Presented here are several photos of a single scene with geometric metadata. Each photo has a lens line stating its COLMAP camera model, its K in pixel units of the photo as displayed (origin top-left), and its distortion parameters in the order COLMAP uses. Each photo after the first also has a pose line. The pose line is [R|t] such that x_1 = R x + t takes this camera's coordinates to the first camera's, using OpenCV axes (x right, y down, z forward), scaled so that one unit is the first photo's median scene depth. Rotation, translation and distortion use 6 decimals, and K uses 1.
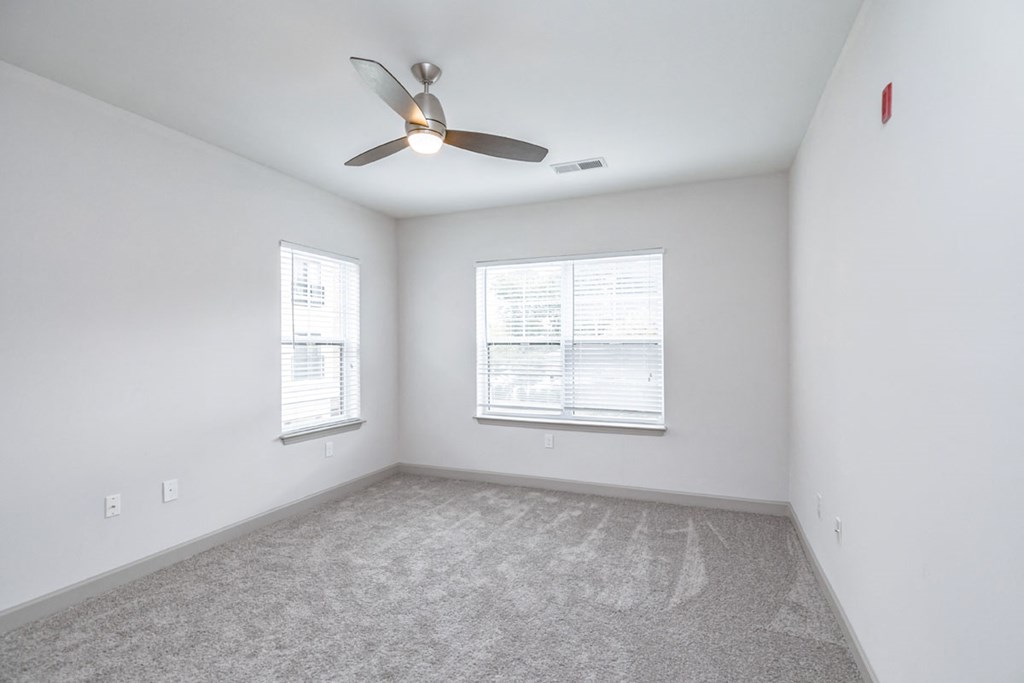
lens RADIAL K [[483.7, 0, 510.6], [0, 483.7, 347.6], [0, 0, 1]] dist [0.009746, 0.000234]
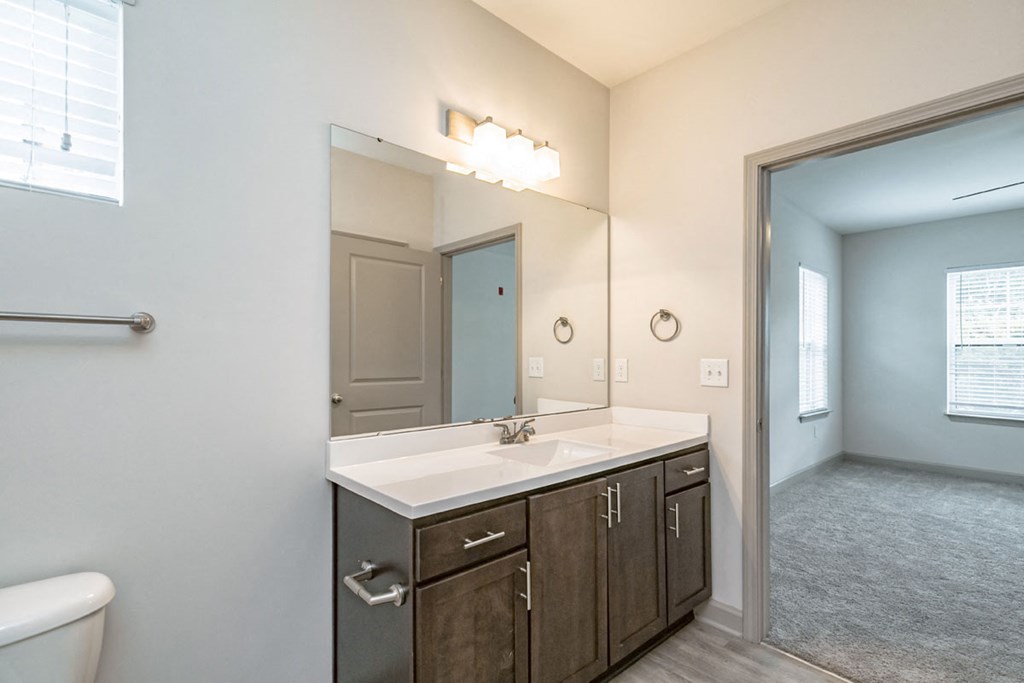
lens RADIAL K [[483.7, 0, 510.6], [0, 483.7, 347.6], [0, 0, 1]] dist [0.009746, 0.000234]
pose [[0.907676, 0.004362, -0.419650, -0.495410], [-0.010947, 0.999852, -0.013285, 0.022744], [0.419530, 0.016653, 0.907589, -0.377930]]
